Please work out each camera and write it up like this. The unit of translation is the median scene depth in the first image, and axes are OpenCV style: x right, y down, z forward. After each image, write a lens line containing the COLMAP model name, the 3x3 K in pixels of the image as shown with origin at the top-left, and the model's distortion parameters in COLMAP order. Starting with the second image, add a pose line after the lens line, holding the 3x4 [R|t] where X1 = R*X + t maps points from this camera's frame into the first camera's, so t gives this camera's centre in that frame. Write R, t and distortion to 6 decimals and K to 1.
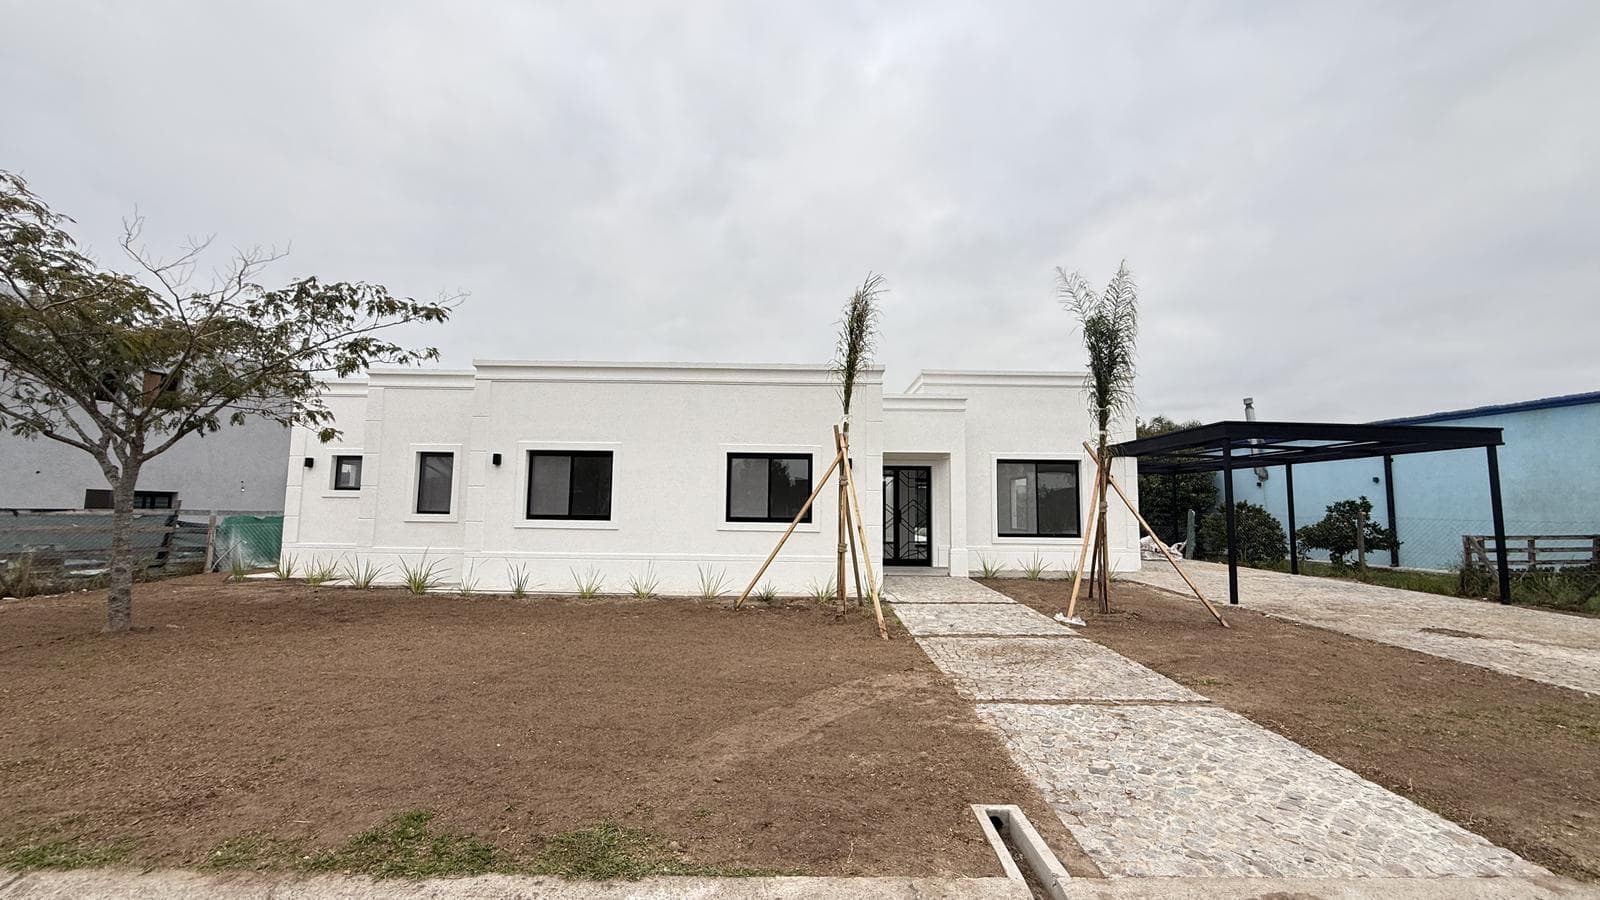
lens RADIAL K [[657.7, 0, 811.5], [0, 657.7, 441.3], [0, 0, 1]] dist [-0.007693, -0.000058]
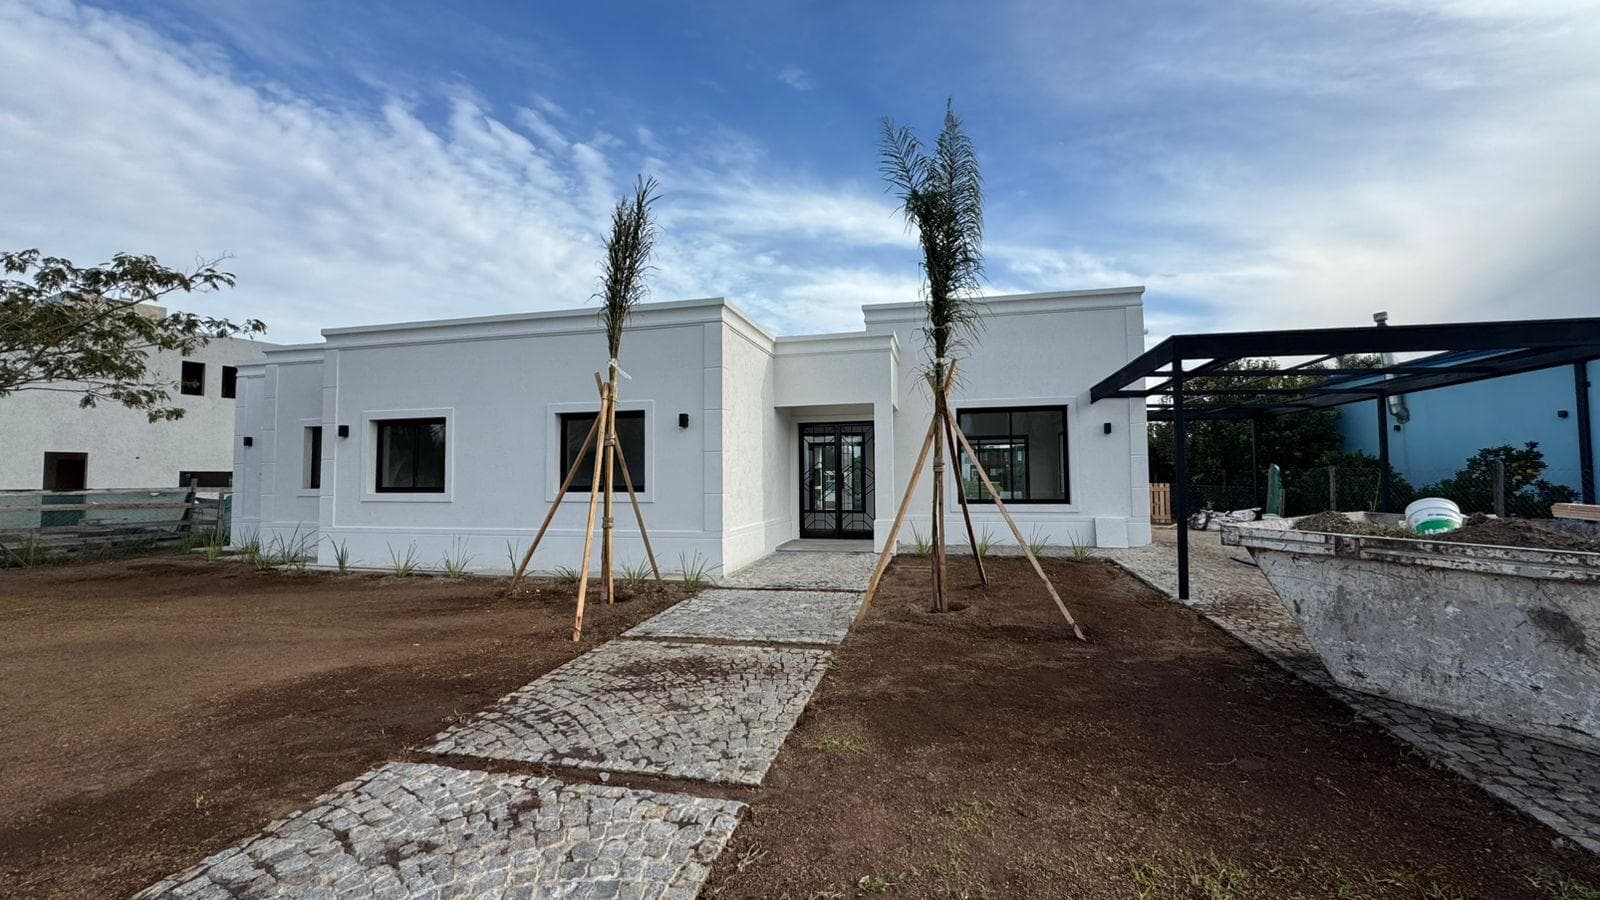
lens RADIAL K [[657.7, 0, 789.4], [0, 657.7, 452.8], [0, 0, 1]] dist [-0.007693, -0.000058]
pose [[0.968546, -0.029969, -0.247023, 0.401074], [0.047250, 0.996810, 0.064328, 0.028862], [0.244307, -0.073976, 0.966872, 0.229659]]
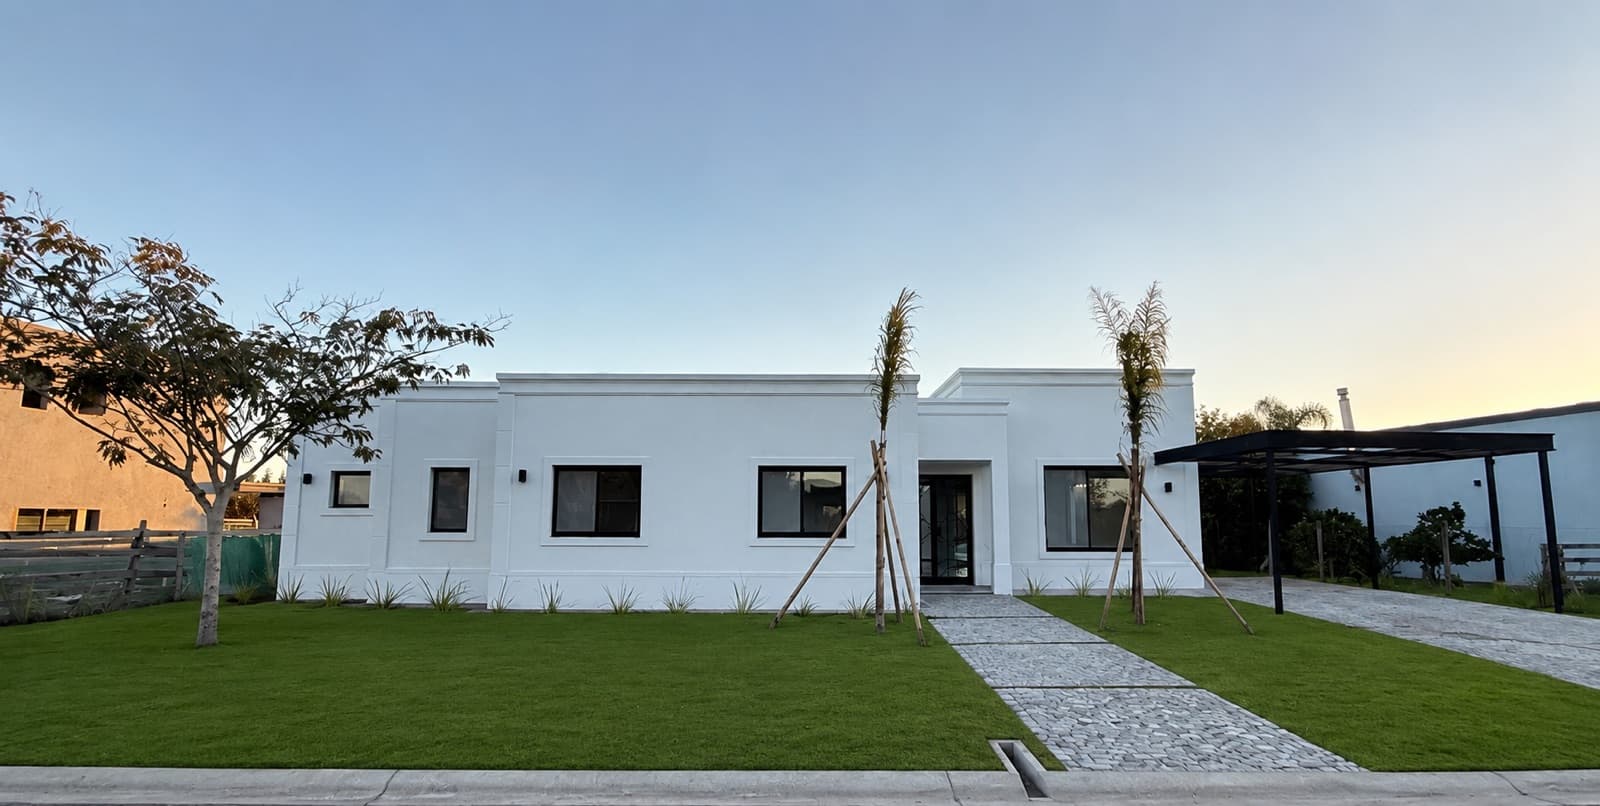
lens RADIAL K [[909.7, 0, 823.2], [0, 909.7, 395.8], [0, 0, 1]] dist [-0.009859, 0.003617]
pose [[0.999948, -0.008839, 0.005047, -0.039954], [0.008994, 0.999462, -0.031553, -0.044616], [-0.004765, 0.031597, 0.999489, -0.358454]]
